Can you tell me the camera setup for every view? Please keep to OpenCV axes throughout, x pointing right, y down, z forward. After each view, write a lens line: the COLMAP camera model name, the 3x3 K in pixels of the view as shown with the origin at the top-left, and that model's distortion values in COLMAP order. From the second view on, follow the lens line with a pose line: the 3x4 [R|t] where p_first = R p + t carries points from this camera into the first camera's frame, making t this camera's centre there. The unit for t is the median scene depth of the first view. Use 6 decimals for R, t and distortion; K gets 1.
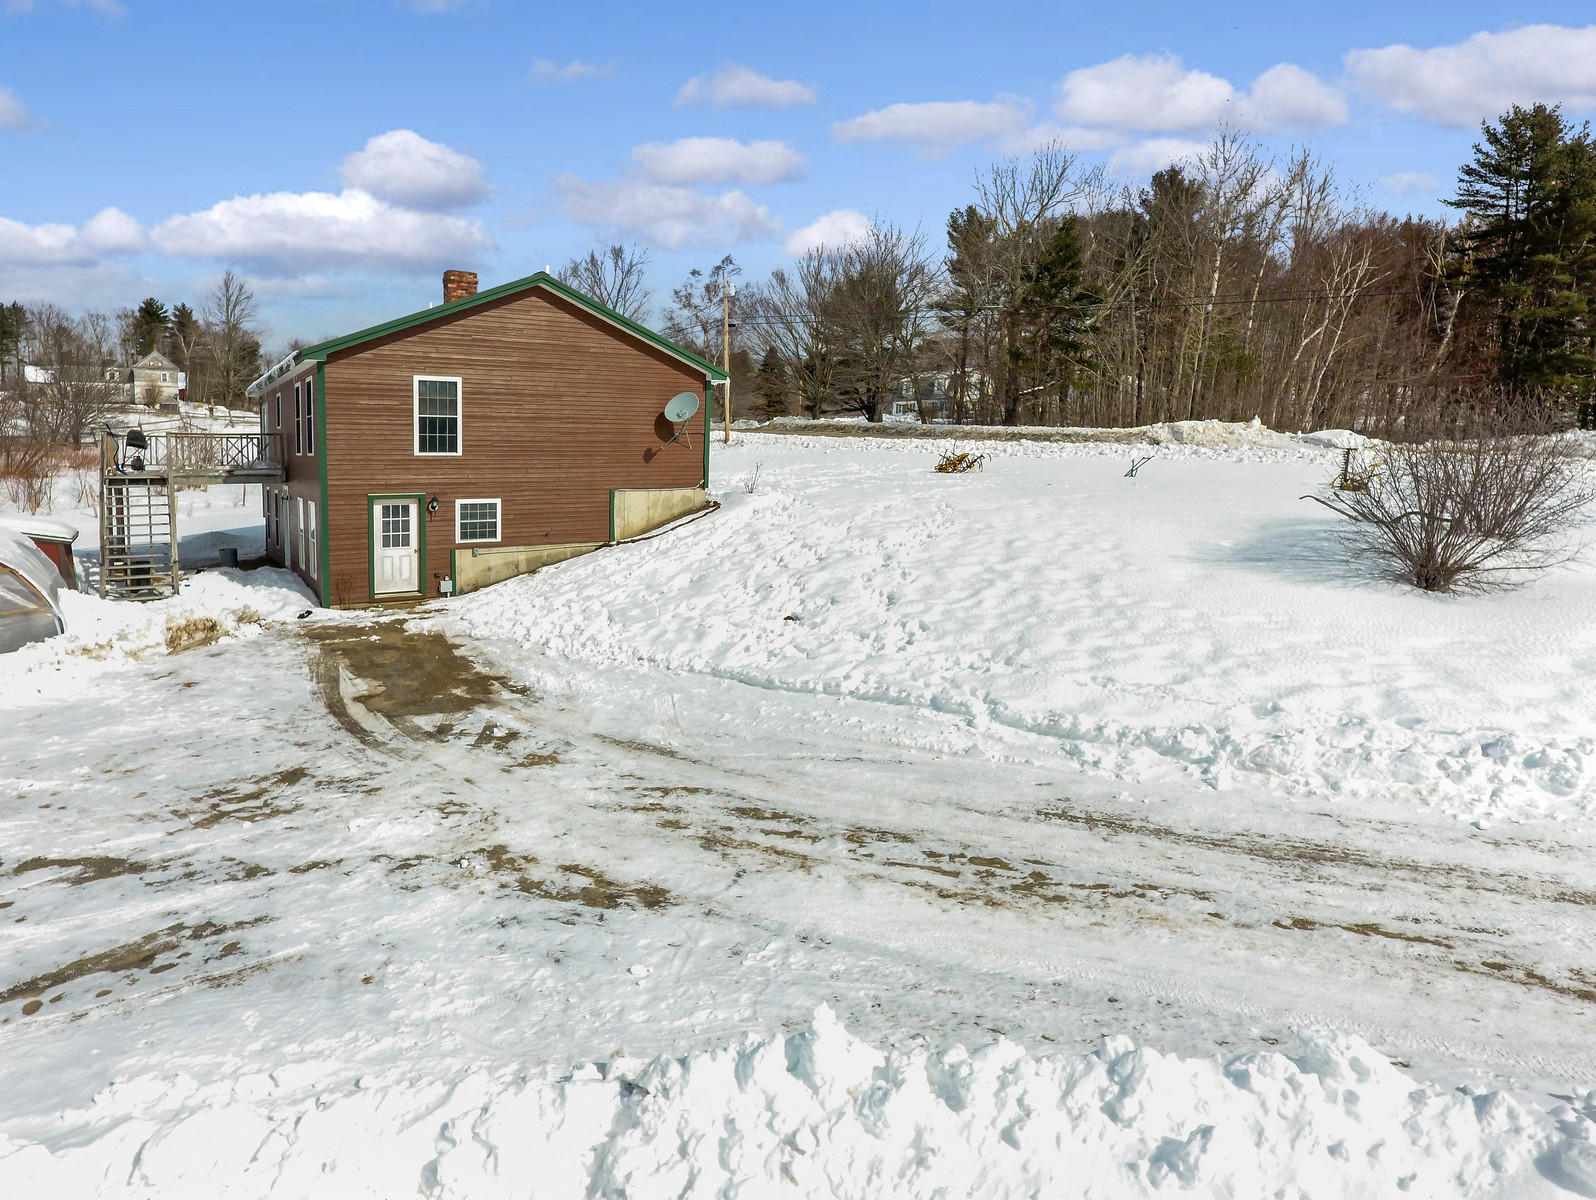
lens RADIAL K [[967.1, 0, 764.9], [0, 967.1, 531.3], [0, 0, 1]] dist [-0.003180, -0.000778]
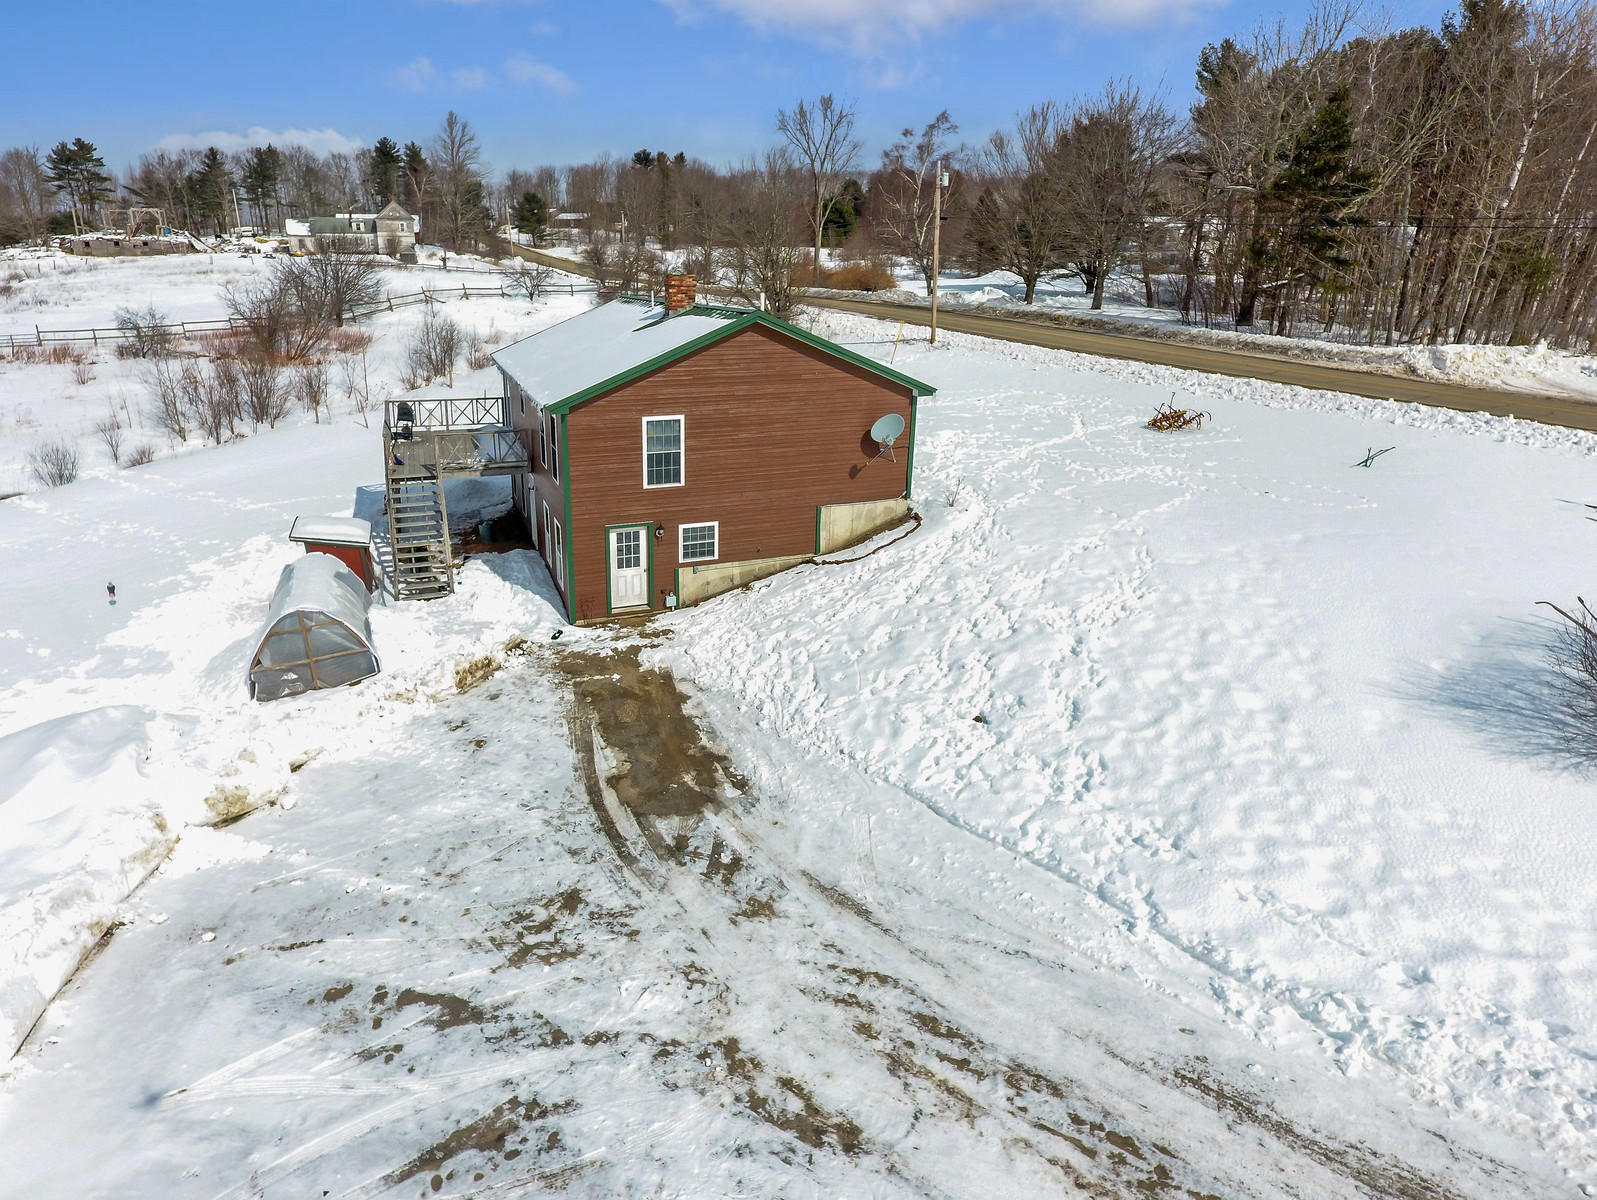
lens RADIAL K [[967.7, 0, 765.4], [0, 967.7, 531.3], [0, 0, 1]] dist [-0.003180, -0.000778]
pose [[0.979036, 0.054086, -0.196374, -0.008176], [-0.015799, 0.981361, 0.191522, -0.391167], [0.203073, -0.184404, 0.961643, -0.077127]]
